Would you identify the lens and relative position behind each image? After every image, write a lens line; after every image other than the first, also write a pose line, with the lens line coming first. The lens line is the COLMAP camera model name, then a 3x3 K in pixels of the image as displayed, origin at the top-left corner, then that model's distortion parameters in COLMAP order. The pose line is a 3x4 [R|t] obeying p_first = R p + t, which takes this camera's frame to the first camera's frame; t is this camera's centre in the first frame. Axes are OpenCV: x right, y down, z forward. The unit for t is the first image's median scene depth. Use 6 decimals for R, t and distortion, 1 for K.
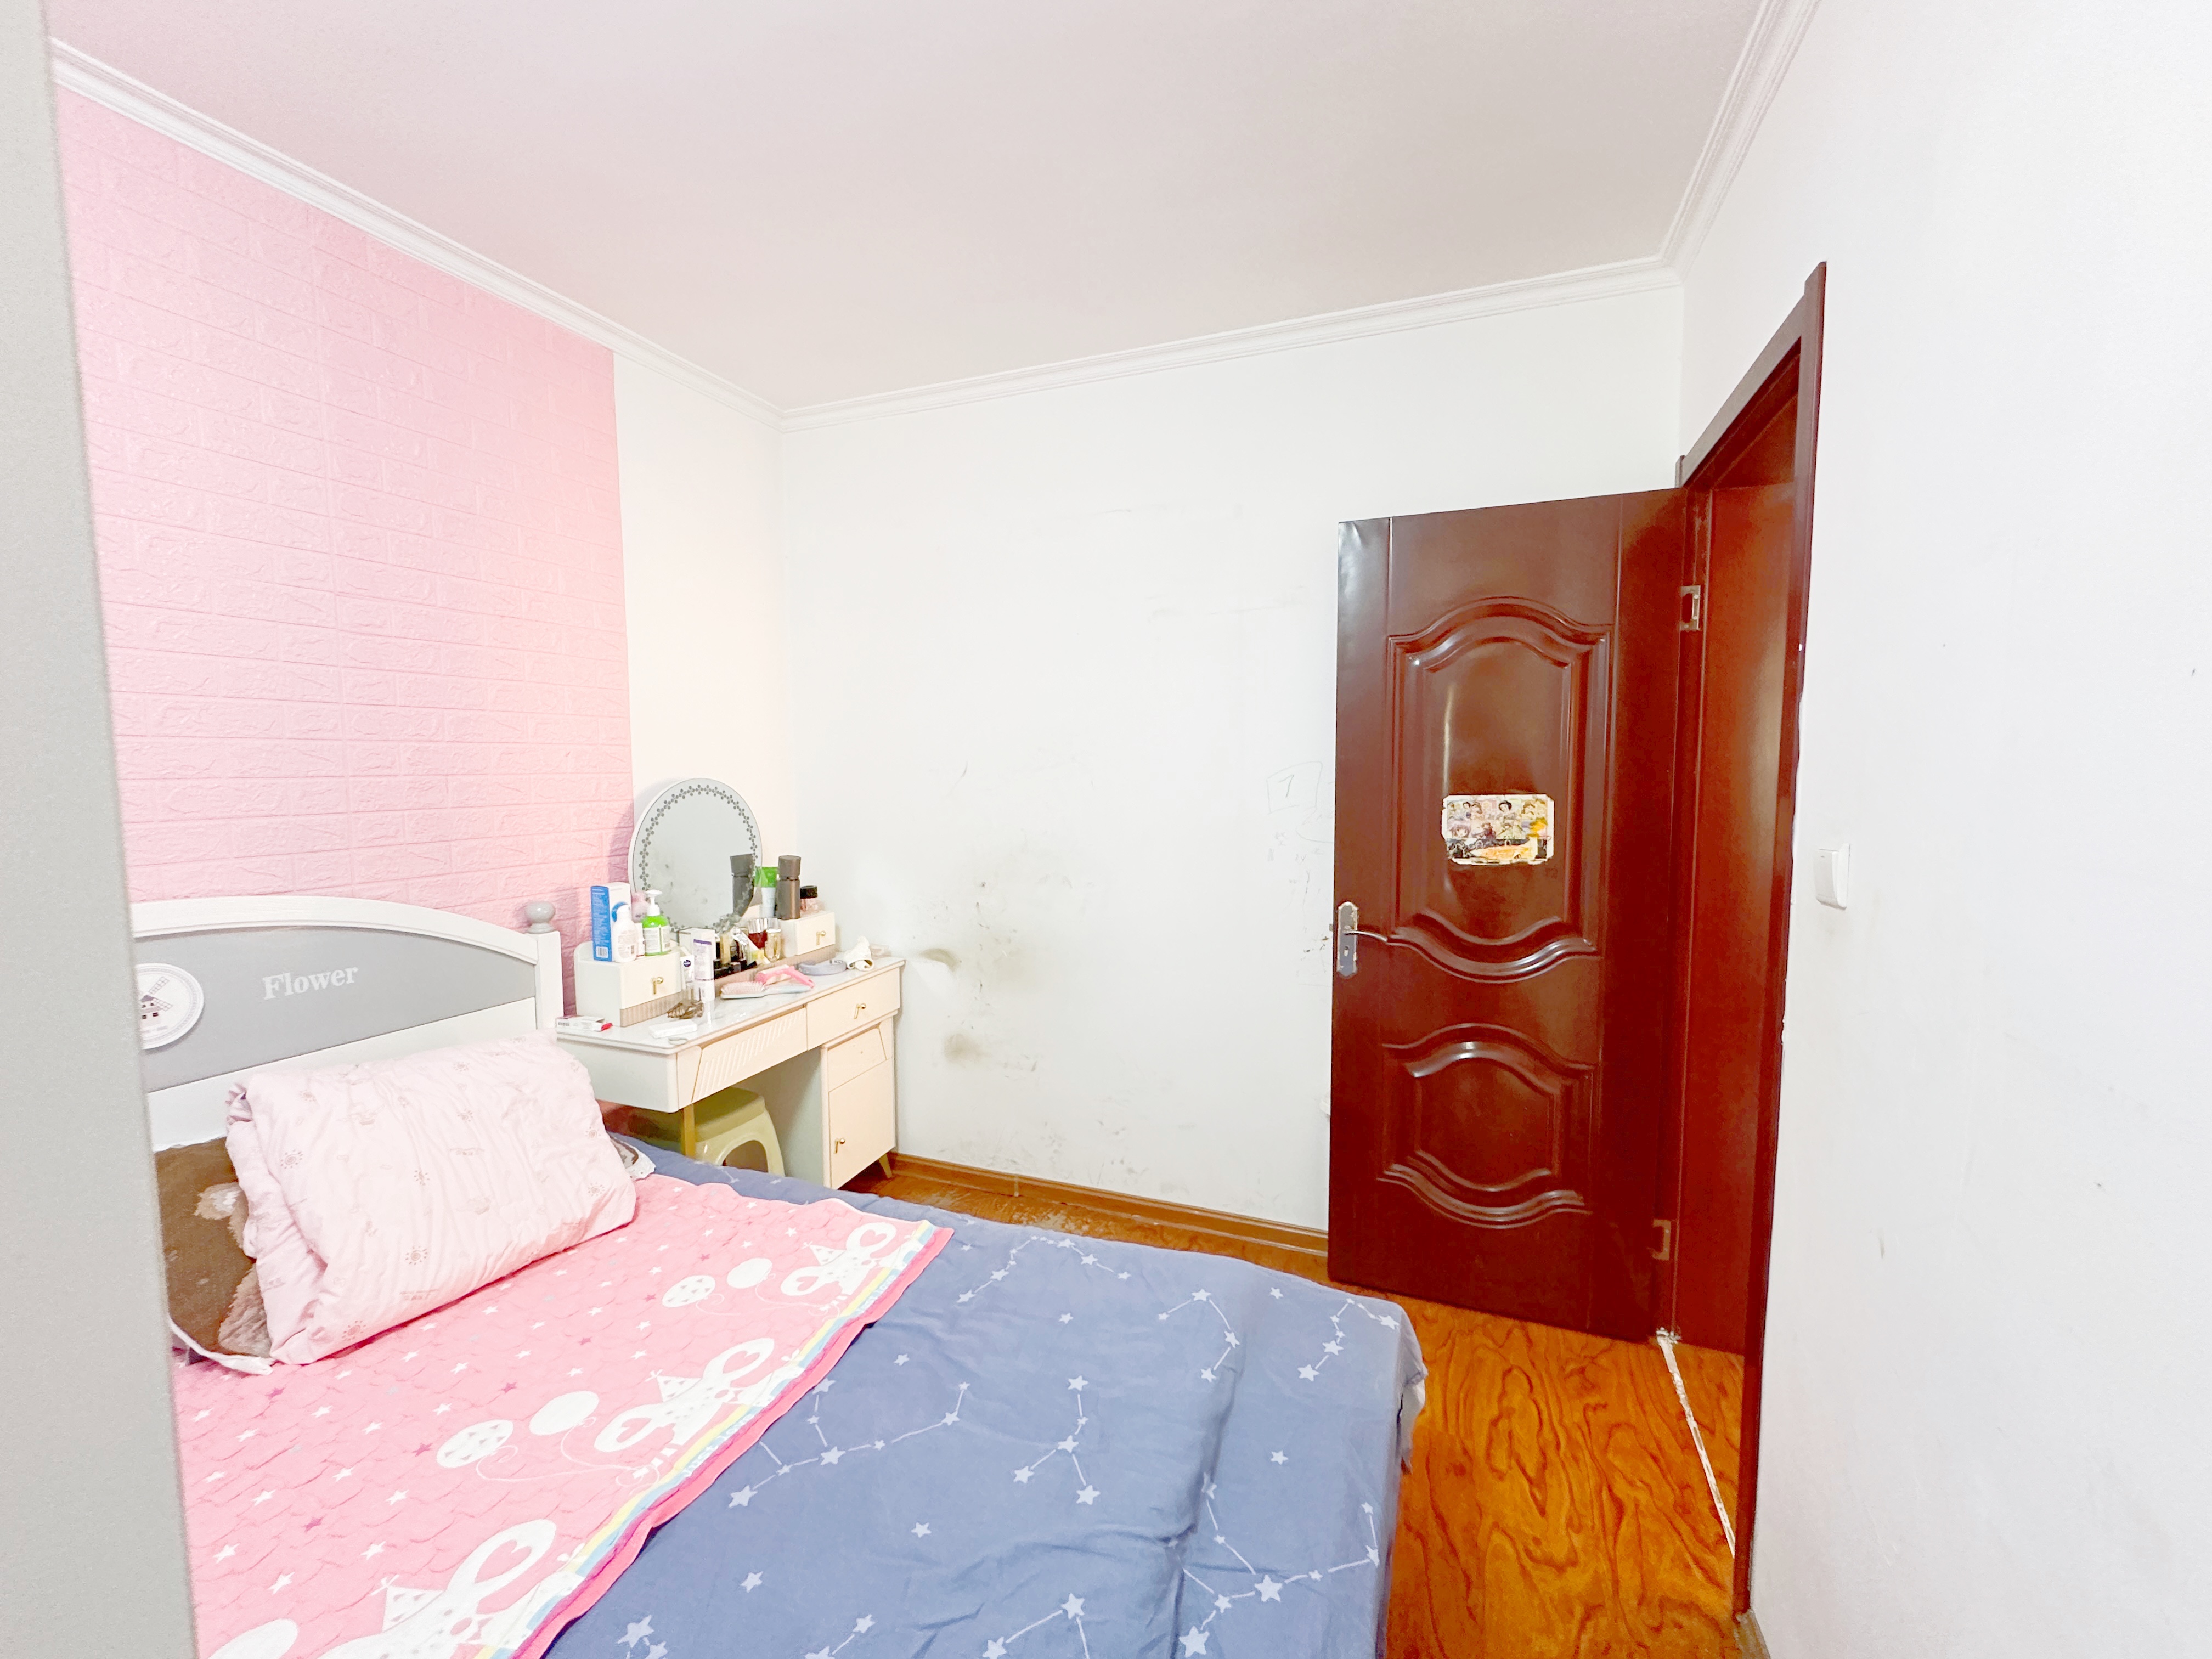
lens RADIAL K [[880.7, 0, 1107.2], [0, 880.7, 829.2], [0, 0, 1]] dist [0.000848, -0.000386]
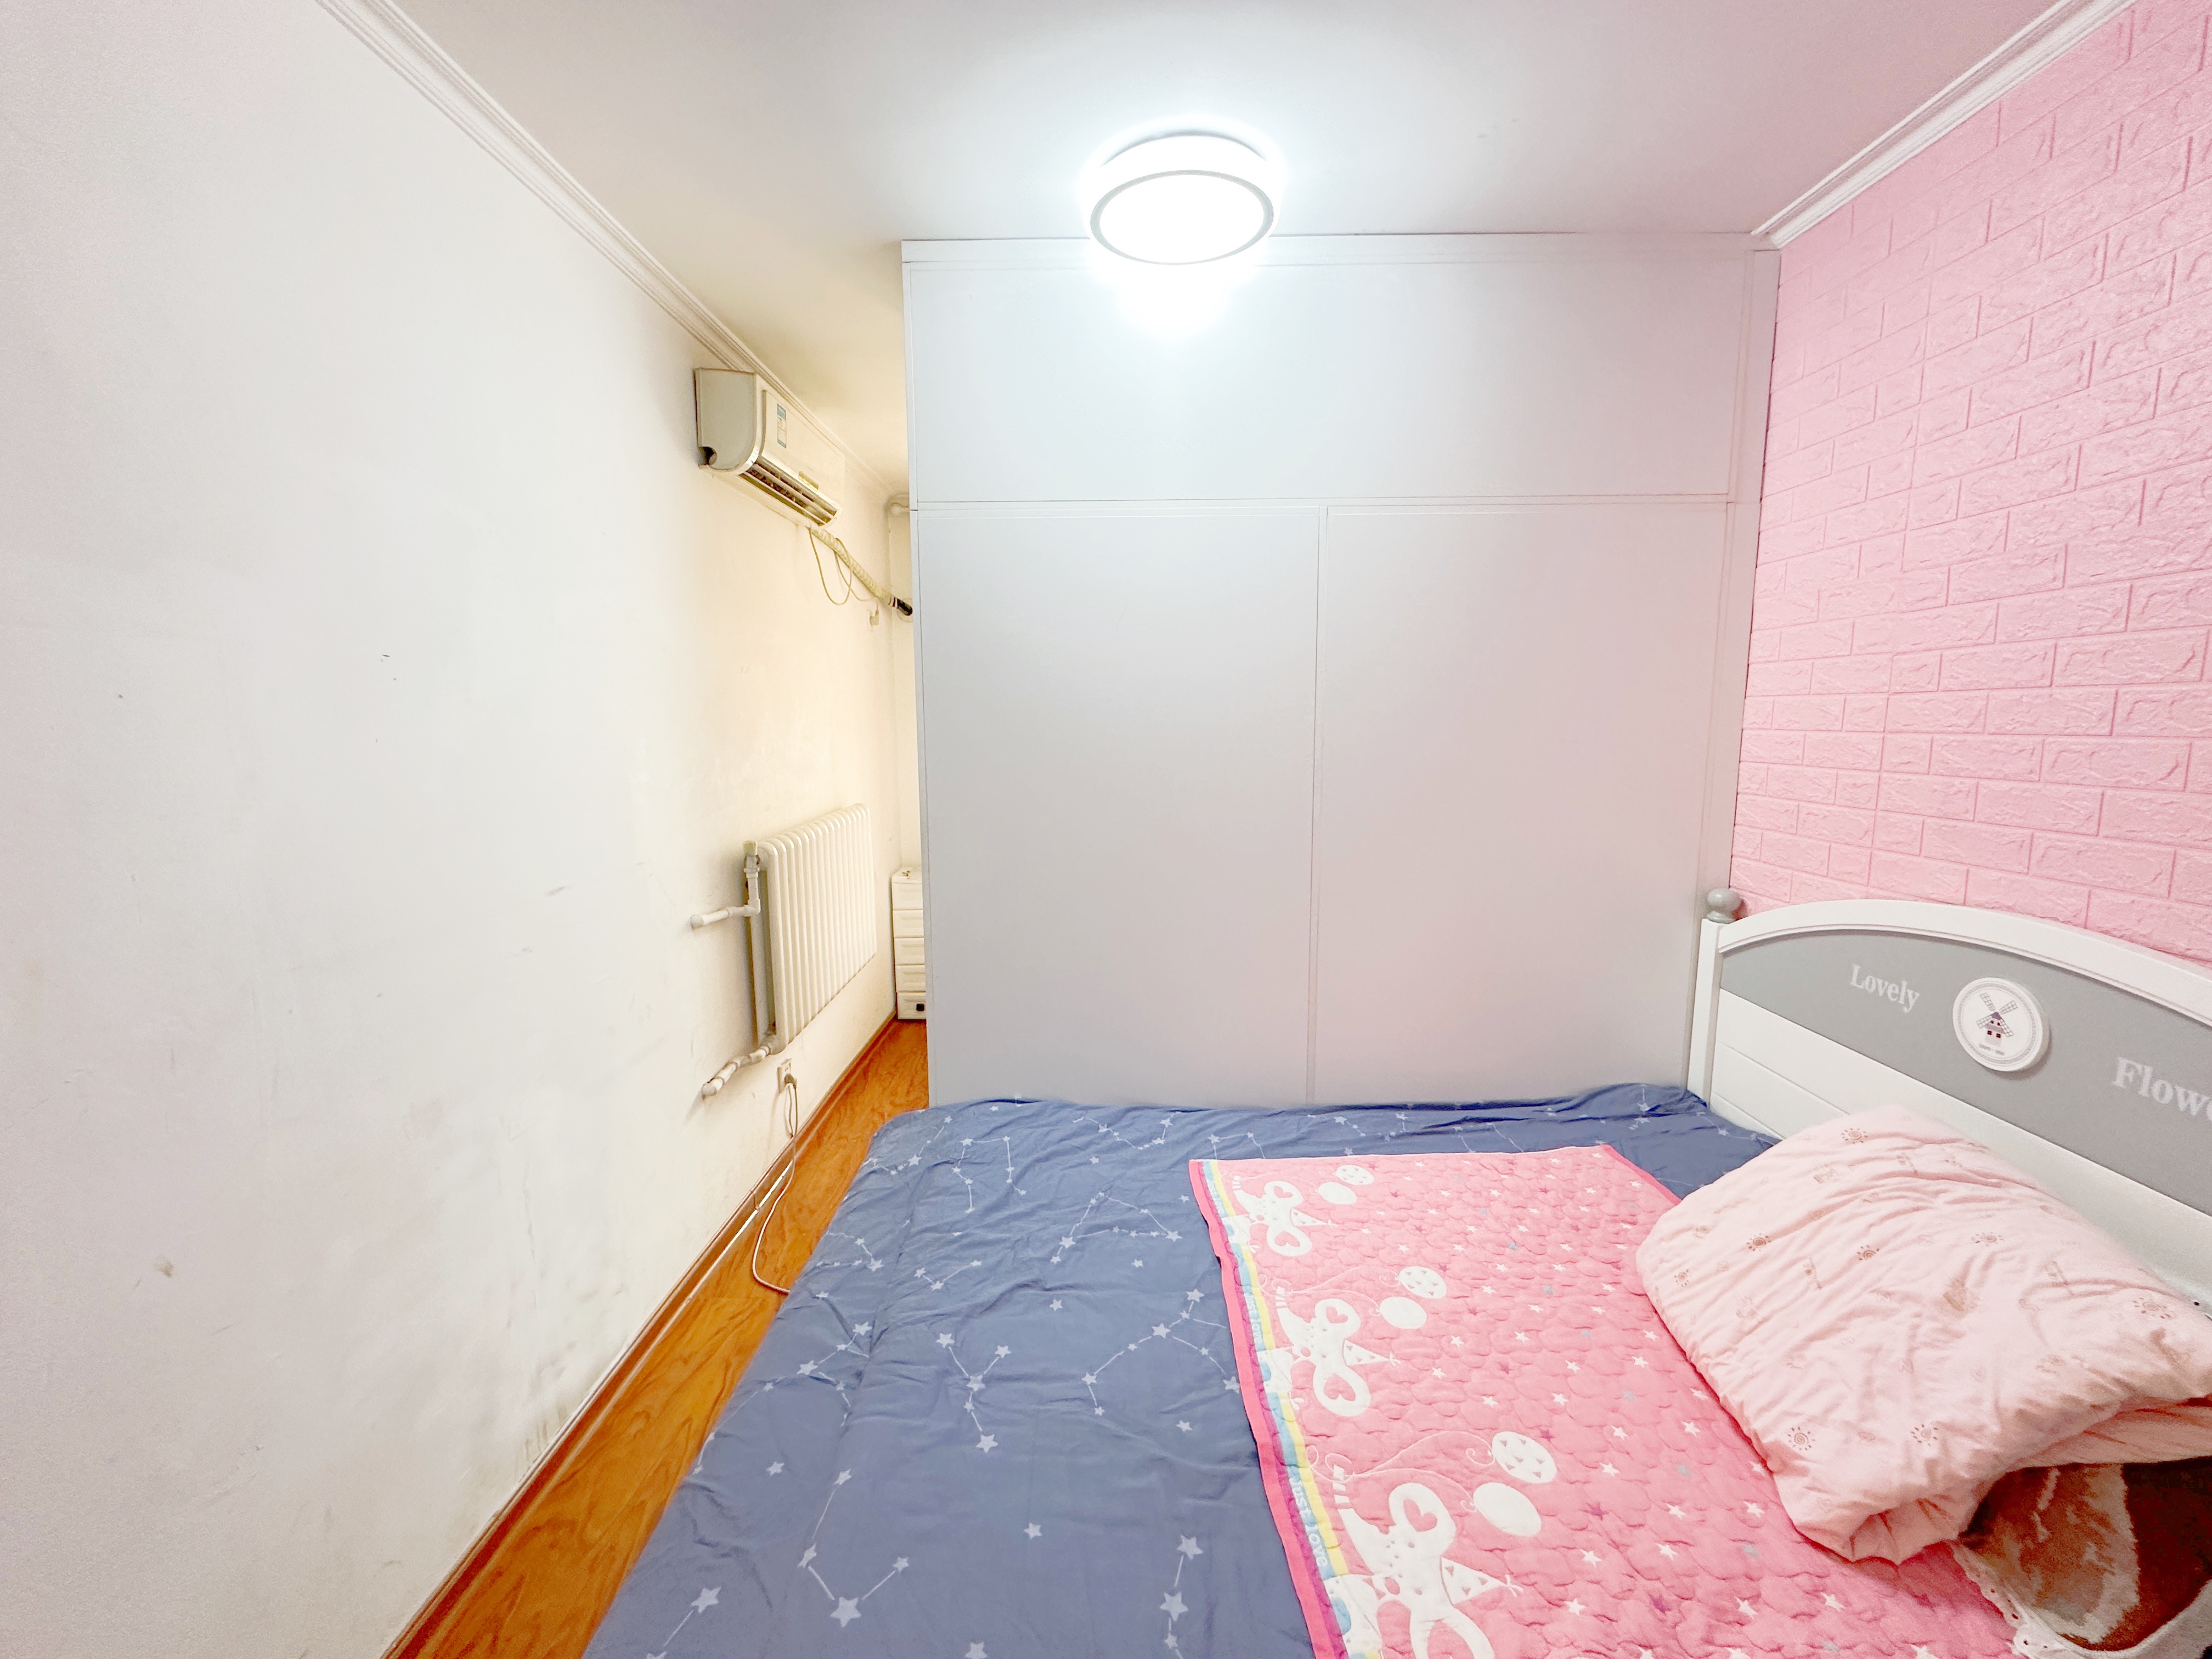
lens RADIAL K [[880.7, 0, 1111.0], [0, 880.7, 831.5], [0, 0, 1]] dist [0.000848, -0.000386]
pose [[-0.935409, 0.053855, -0.349442, 0.112785], [-0.017443, 0.980098, 0.197745, -0.169808], [0.353137, 0.191068, -0.915853, 1.483694]]
